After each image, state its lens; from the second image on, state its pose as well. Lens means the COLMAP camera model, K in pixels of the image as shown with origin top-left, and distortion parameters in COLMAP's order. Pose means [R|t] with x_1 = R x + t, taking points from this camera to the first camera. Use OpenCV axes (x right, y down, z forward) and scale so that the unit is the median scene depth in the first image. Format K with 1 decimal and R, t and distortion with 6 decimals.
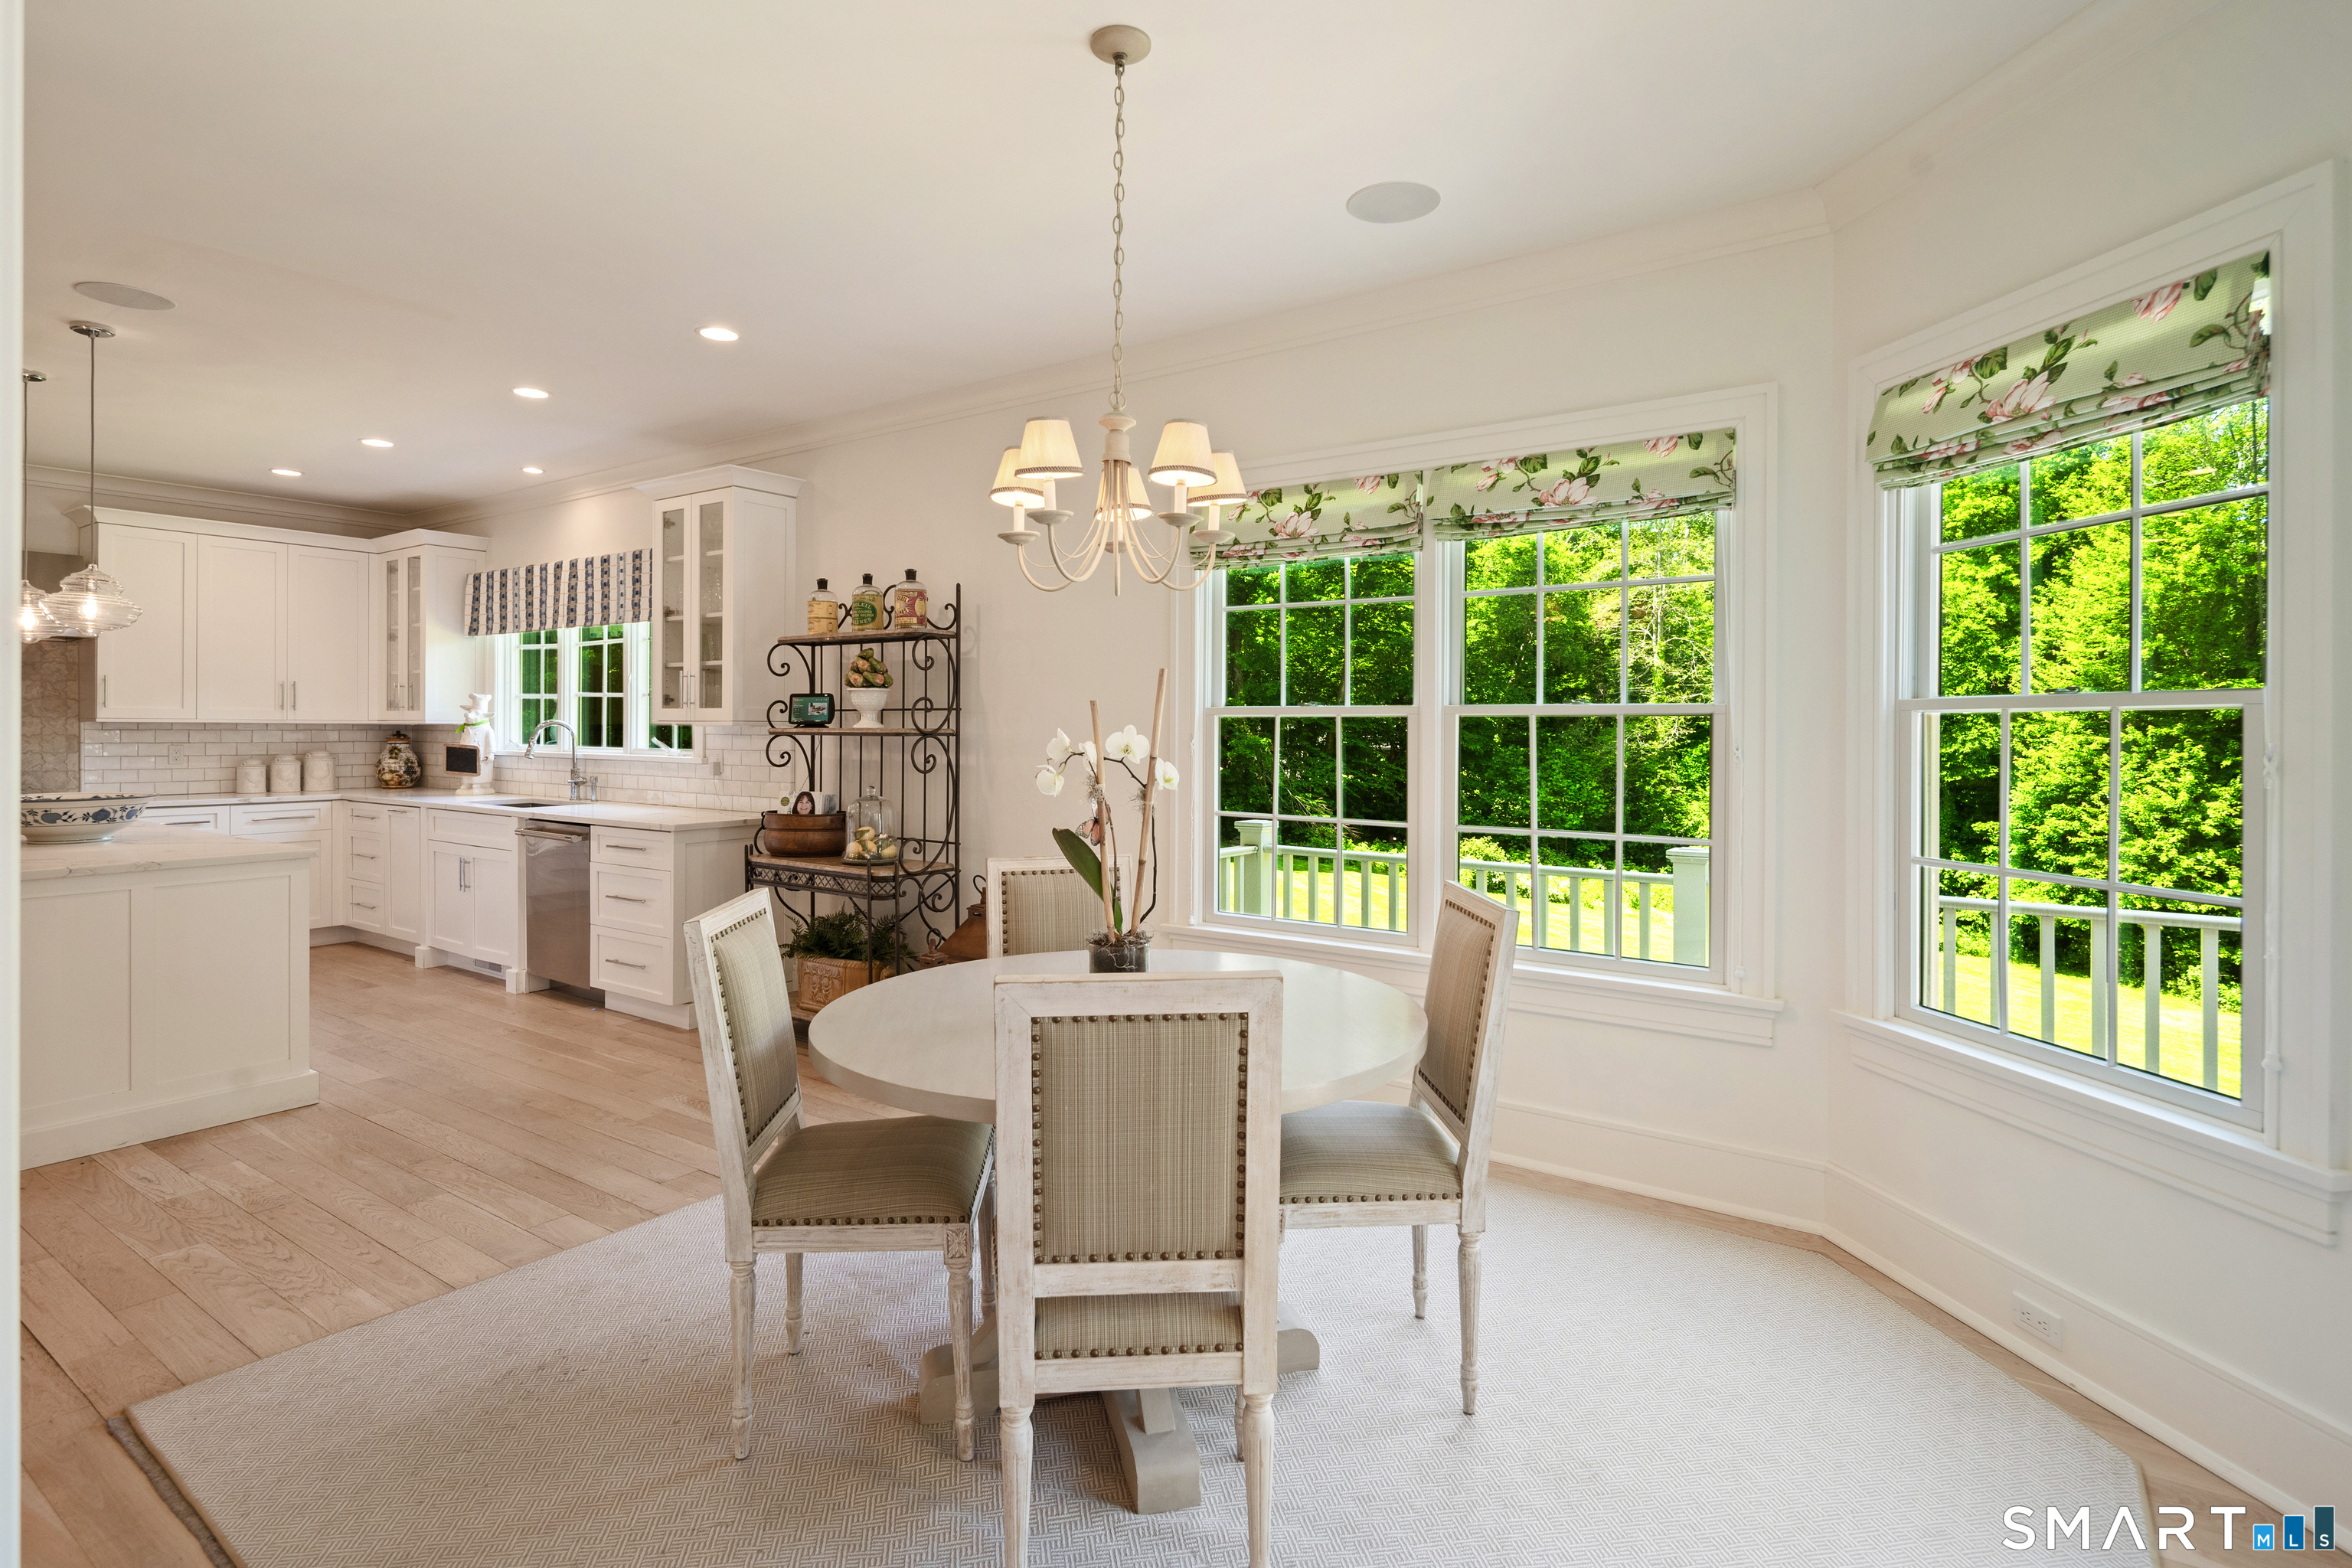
lens RADIAL K [[1160.4, 0, 1176.3], [0, 1160.4, 727.7], [0, 0, 1]] dist [0.001123, -0.000478]
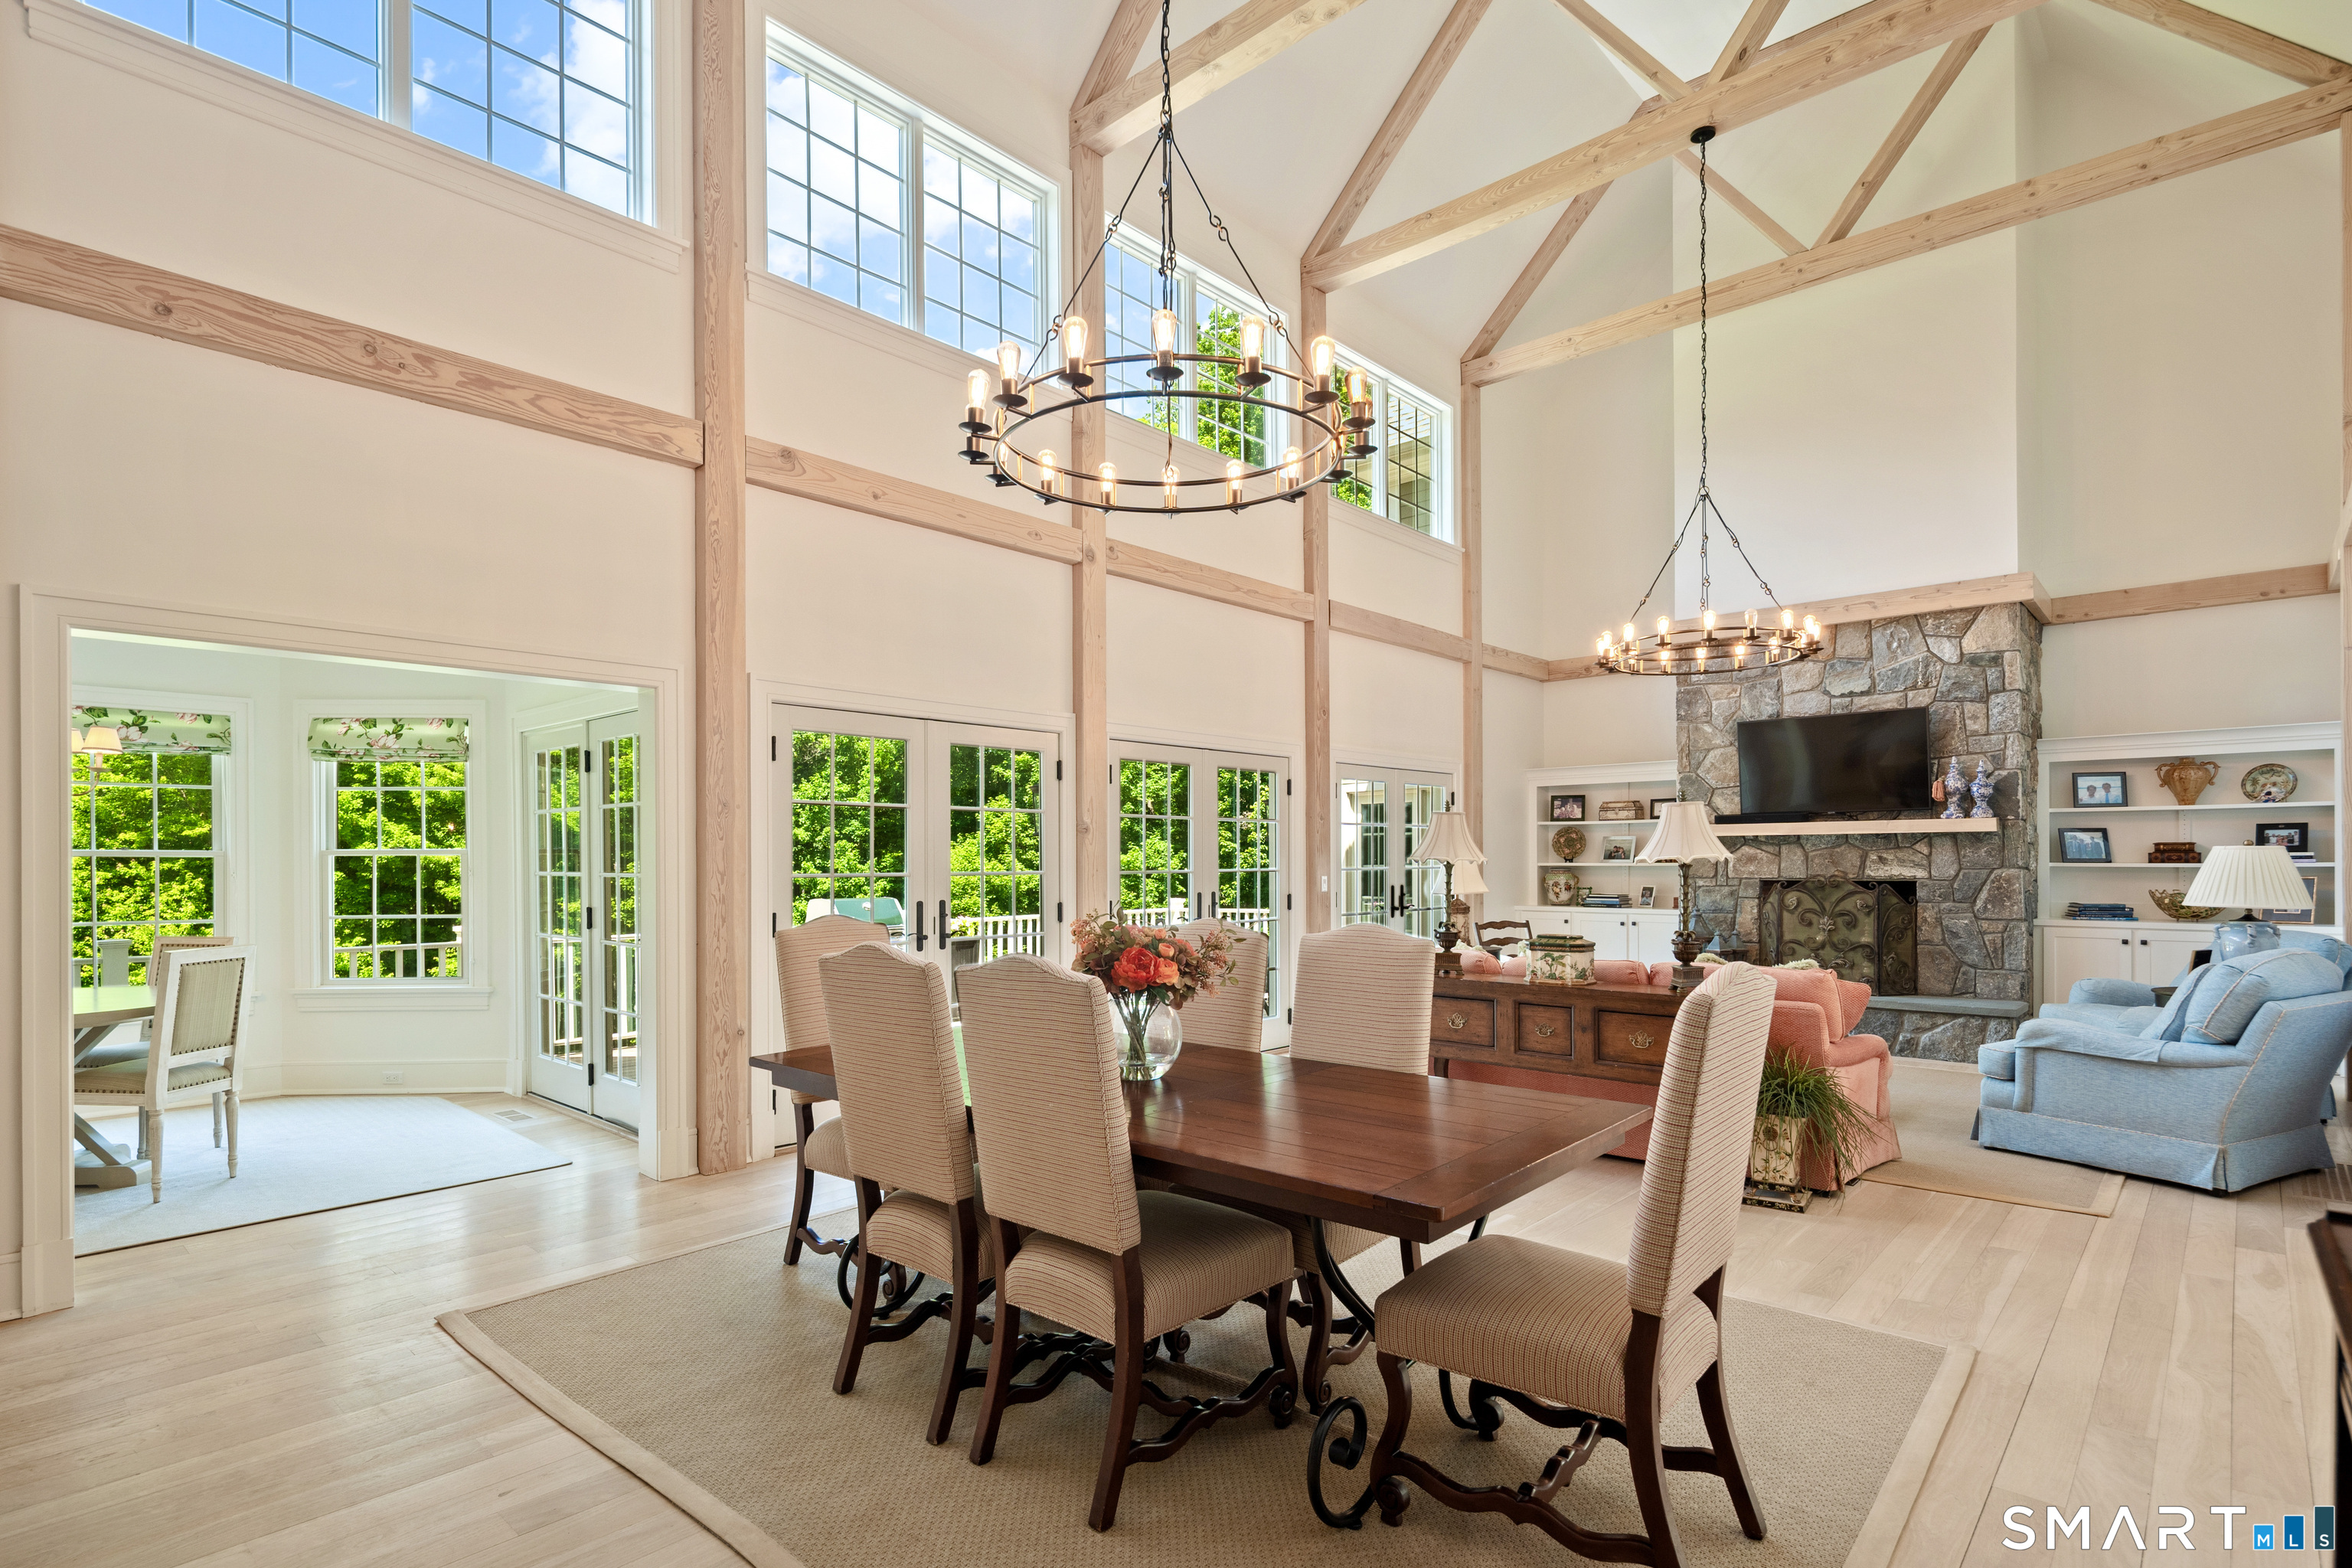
lens RADIAL K [[1166.5, 0, 1164.3], [0, 1166.5, 861.1], [0, 0, 1]] dist [0.002521, -0.000823]
pose [[0.133841, -0.003858, 0.990995, -0.893891], [0.005360, 0.999981, 0.003169, -0.000701], [-0.990988, 0.004888, 0.133859, -0.604233]]
